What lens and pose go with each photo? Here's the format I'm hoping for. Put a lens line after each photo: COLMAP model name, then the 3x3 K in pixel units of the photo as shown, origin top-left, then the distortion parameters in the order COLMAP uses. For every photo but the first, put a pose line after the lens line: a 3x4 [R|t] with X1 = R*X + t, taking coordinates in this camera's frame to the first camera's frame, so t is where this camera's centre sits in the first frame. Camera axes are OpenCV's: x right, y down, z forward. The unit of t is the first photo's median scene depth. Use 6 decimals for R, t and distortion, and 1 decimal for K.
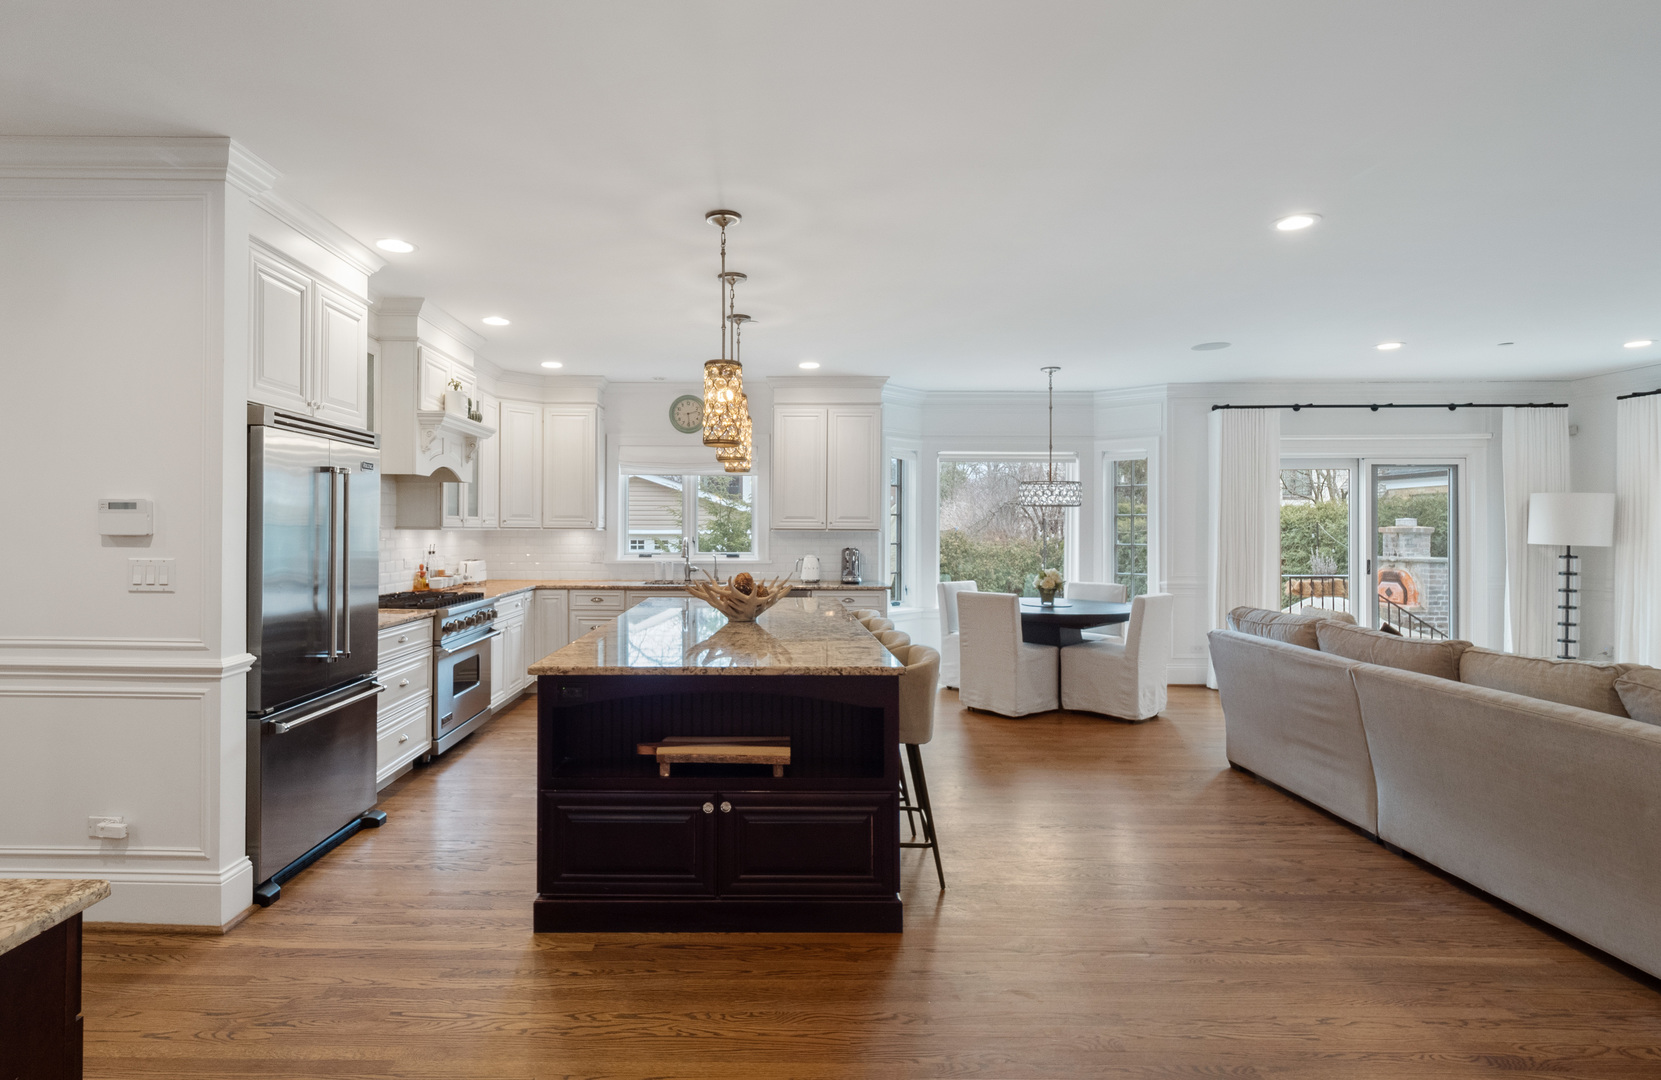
lens RADIAL K [[827.4, 0, 766.2], [0, 827.4, 523.0], [0, 0, 1]] dist [-0.008495, 0.000396]
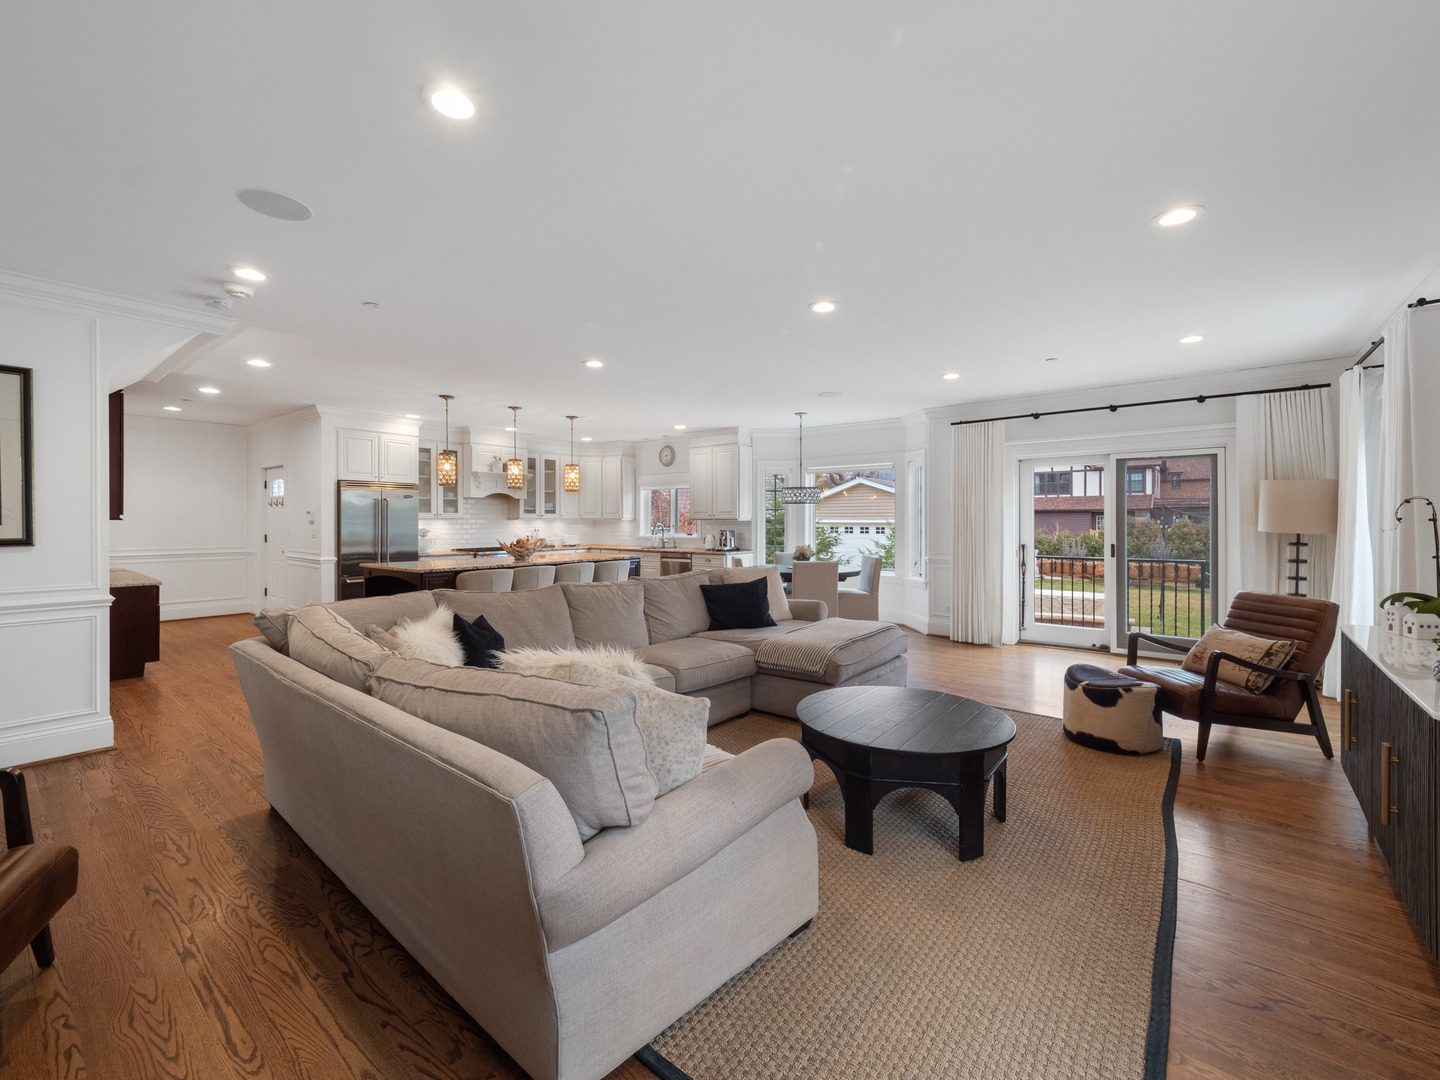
lens RADIAL K [[619.6, 0, 721.1], [0, 619.6, 529.2], [0, 0, 1]] dist [0.003028, -0.004415]
pose [[0.785285, 0.006300, -0.619103, 1.062313], [0.007474, 0.999779, 0.019654, 0.004393], [0.619090, -0.020061, 0.785064, 0.004009]]
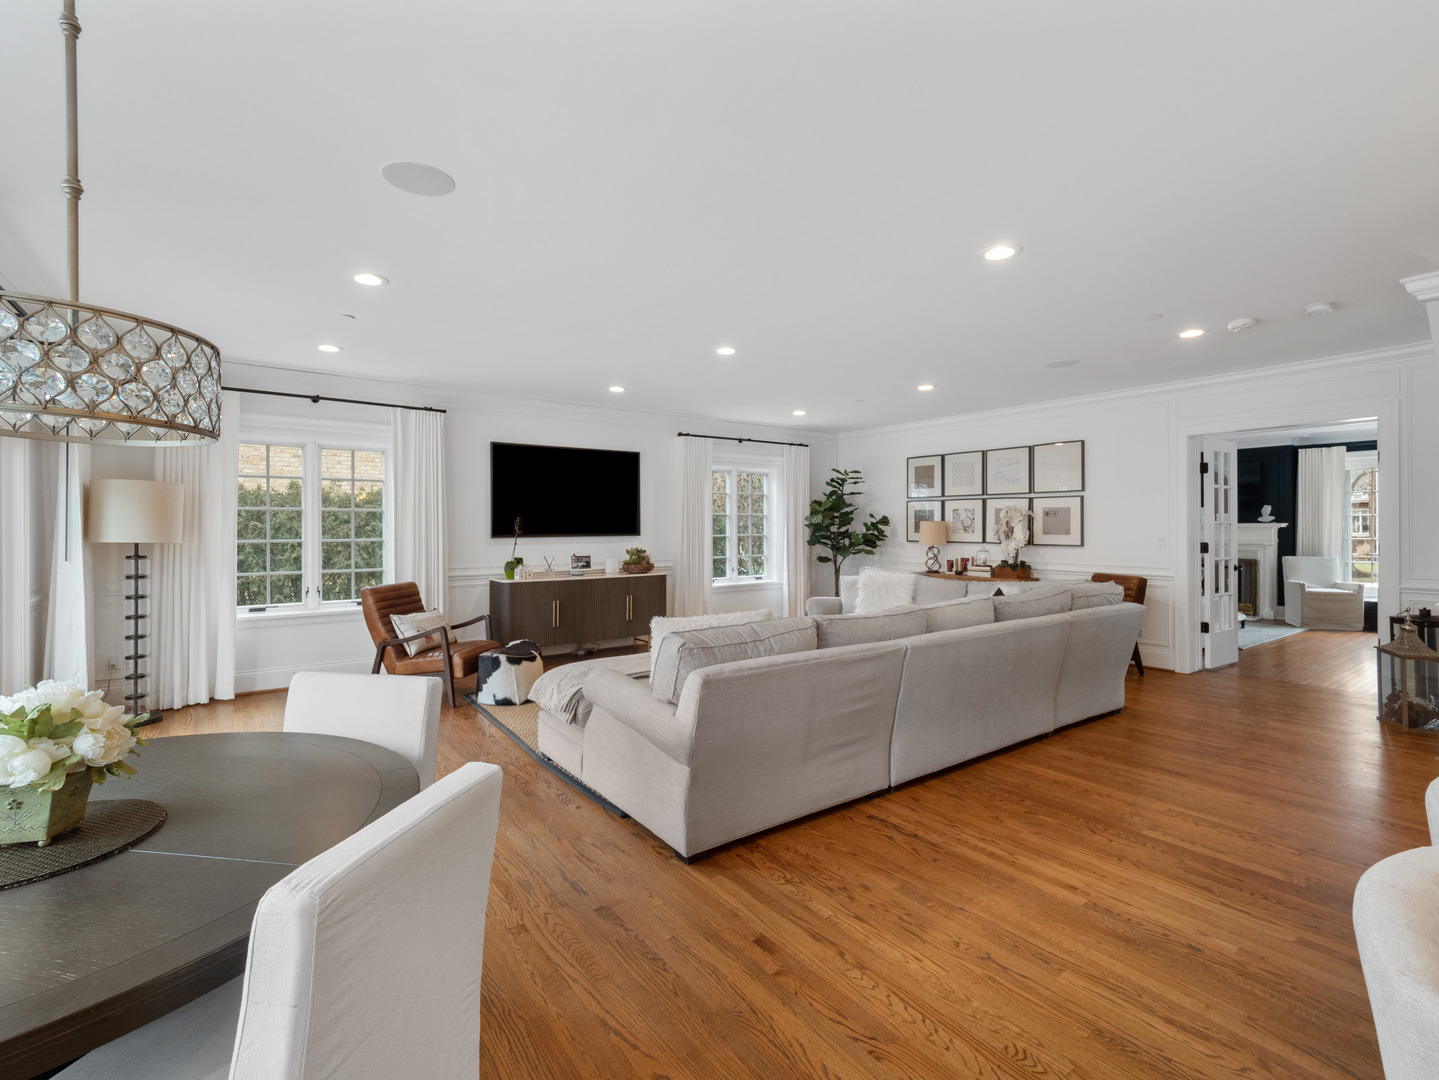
lens RADIAL K [[671.5, 0, 711.7], [0, 671.5, 530.9], [0, 0, 1]] dist [0.018617, 0.000024]
pose [[-0.607040, -0.001367, 0.794670, 0.087355], [-0.008409, 0.999954, -0.004703, 0.015306], [-0.794627, -0.009537, -0.607023, 1.134710]]
